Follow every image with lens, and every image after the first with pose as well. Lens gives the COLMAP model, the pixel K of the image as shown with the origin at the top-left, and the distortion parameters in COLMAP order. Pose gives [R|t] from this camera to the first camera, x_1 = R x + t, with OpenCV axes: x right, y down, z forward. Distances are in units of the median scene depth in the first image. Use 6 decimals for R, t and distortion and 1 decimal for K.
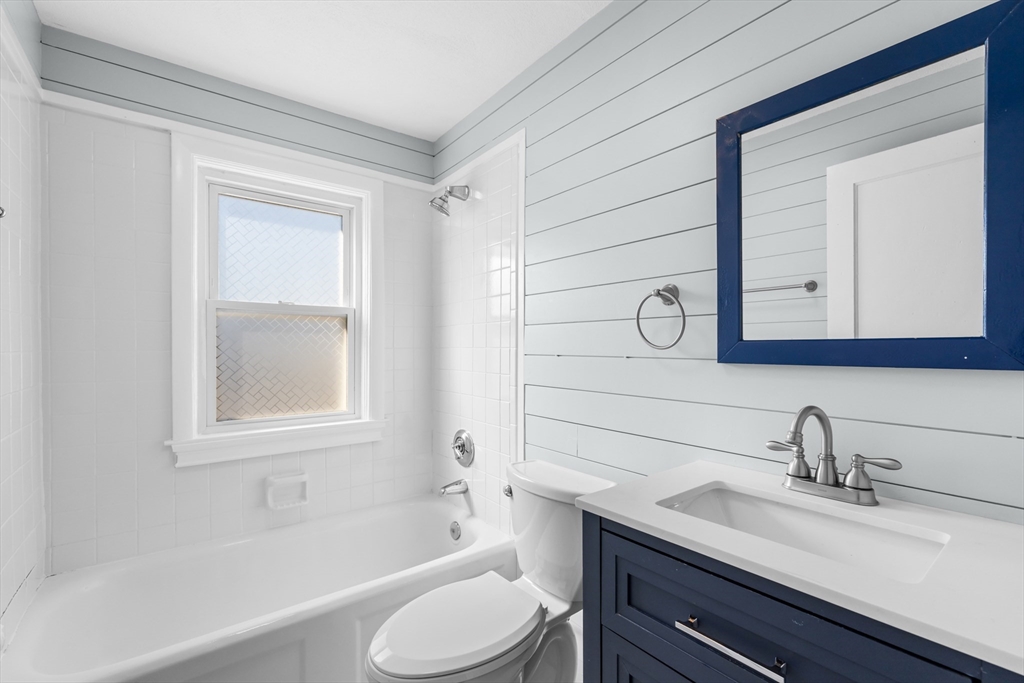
lens RADIAL K [[442.5, 0, 511.7], [0, 442.5, 346.2], [0, 0, 1]] dist [0.002064, 0.000985]
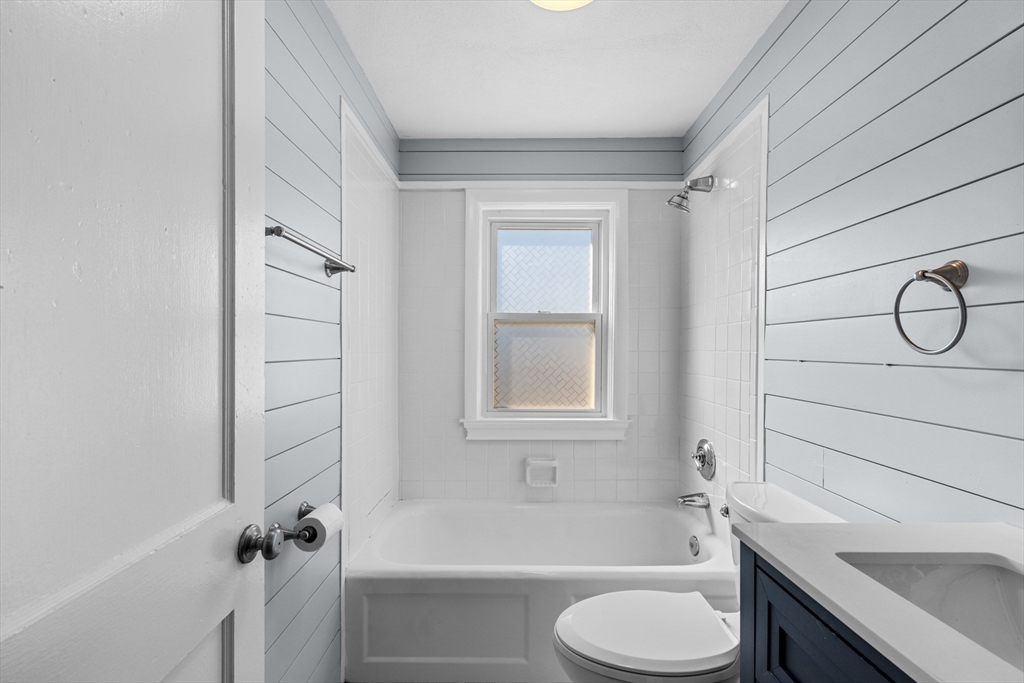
lens RADIAL K [[442.5, 0, 511.7], [0, 442.5, 346.2], [0, 0, 1]] dist [0.002064, 0.000985]
pose [[0.796694, -0.002289, -0.604379, 0.137962], [-0.001003, 0.999986, -0.005110, -0.001443], [0.604382, 0.004677, 0.796681, 0.015734]]
